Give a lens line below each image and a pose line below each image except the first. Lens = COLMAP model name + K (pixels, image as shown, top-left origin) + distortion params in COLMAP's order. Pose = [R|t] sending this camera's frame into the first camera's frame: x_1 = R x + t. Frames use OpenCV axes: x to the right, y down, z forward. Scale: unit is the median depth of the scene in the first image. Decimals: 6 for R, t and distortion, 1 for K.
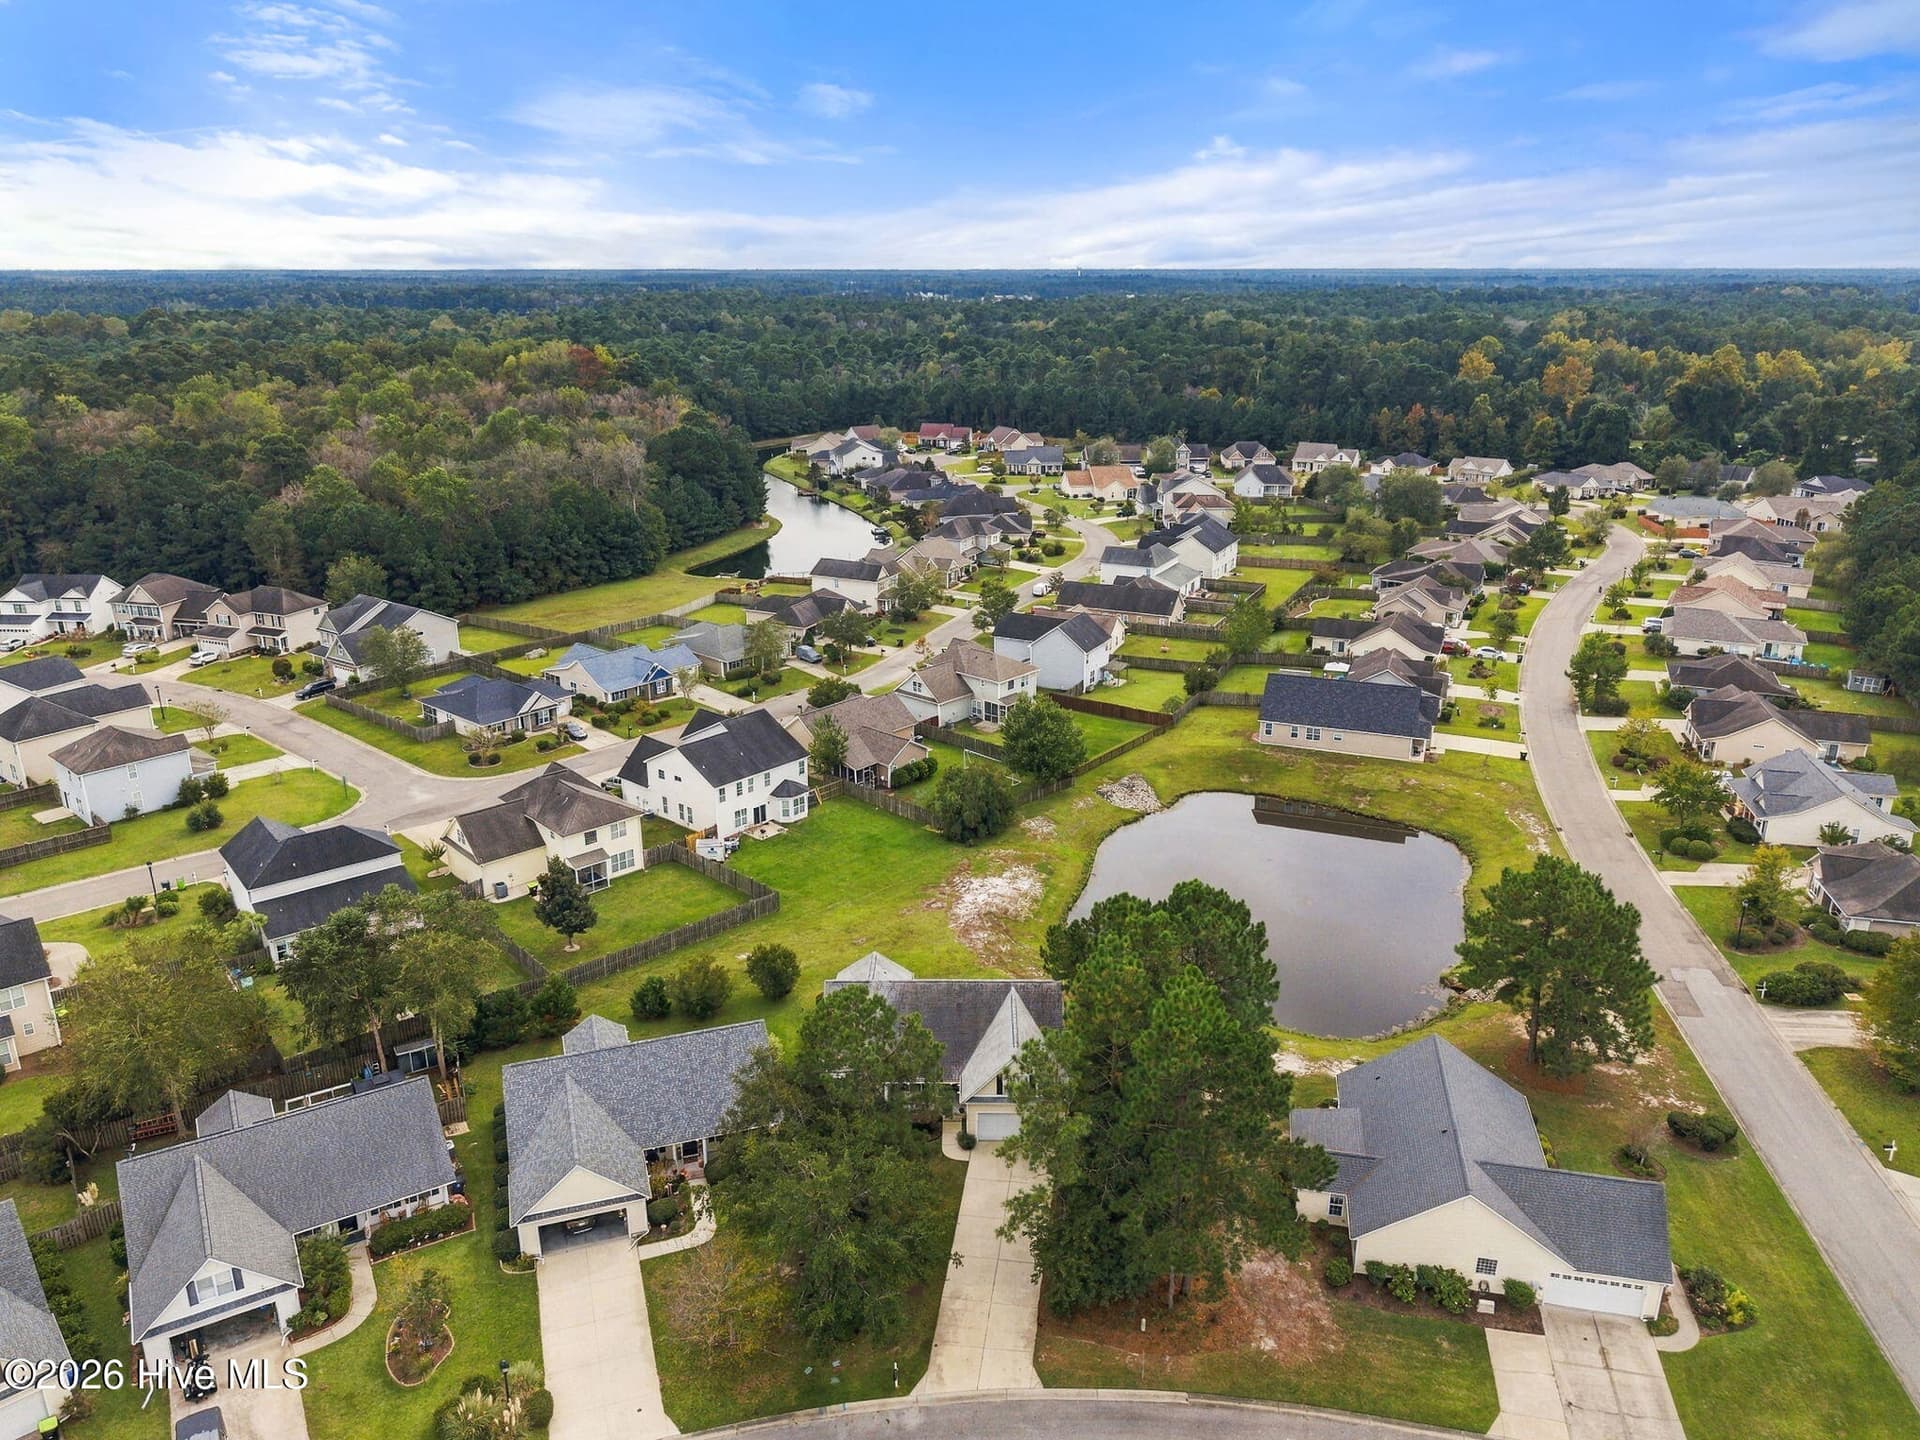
lens RADIAL K [[1398.3, 0, 969.9], [0, 1398.3, 716.9], [0, 0, 1]] dist [0.114058, -0.268758]
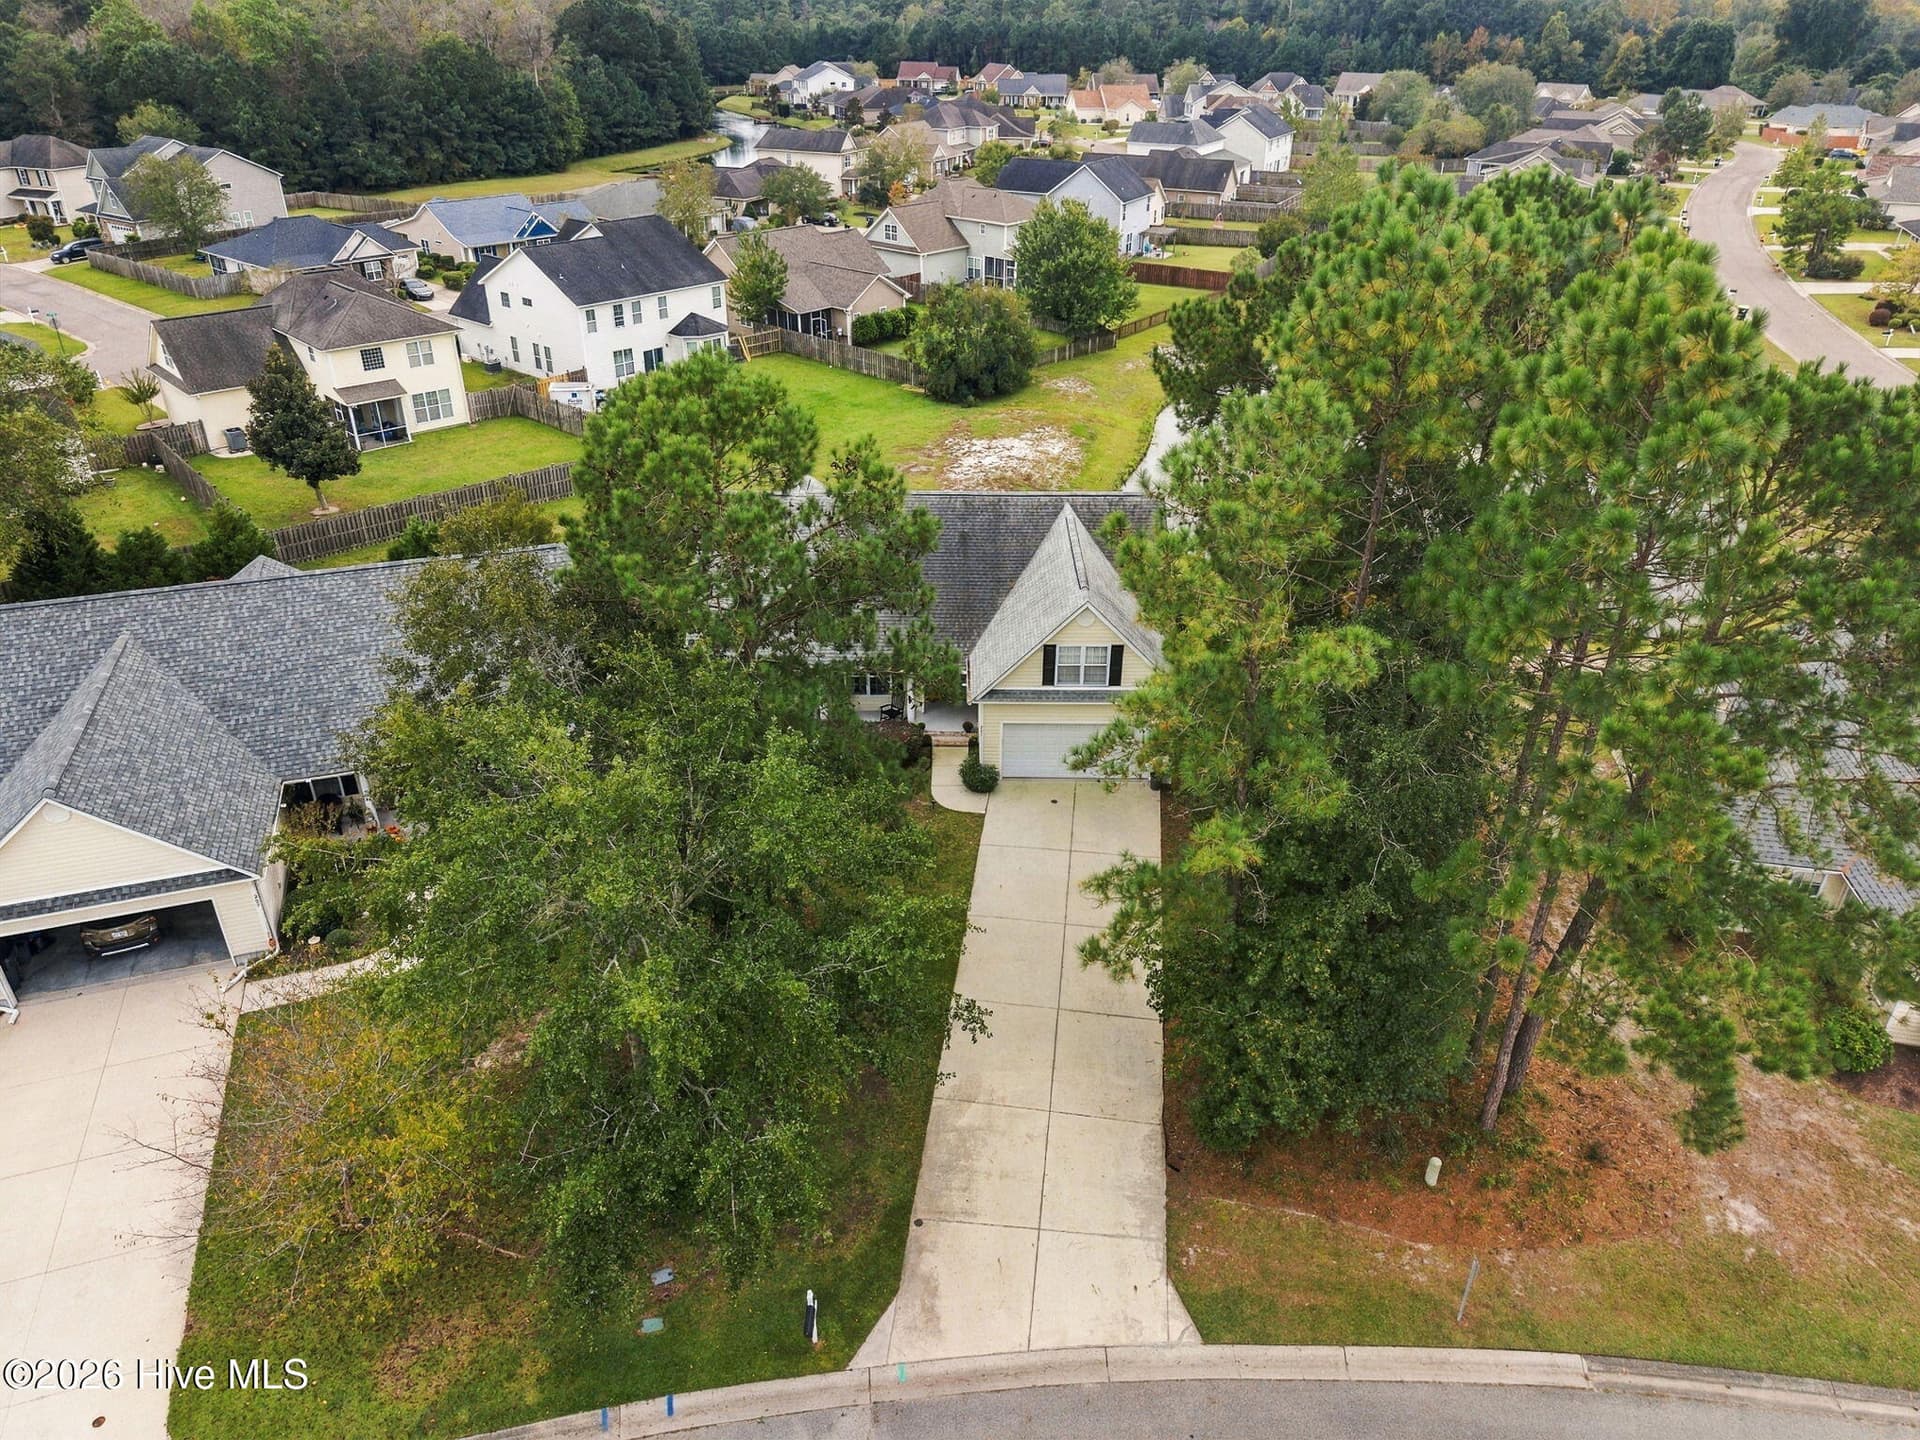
lens RADIAL K [[1286.7, 0, 969.9], [0, 1286.7, 721.3], [0, 0, 1]] dist [0.003322, 0.000410]
pose [[0.999860, 0.003003, 0.016462, -0.008828], [-0.005799, 0.984980, 0.172573, 0.132514], [-0.015696, -0.172644, 0.984859, 0.364776]]
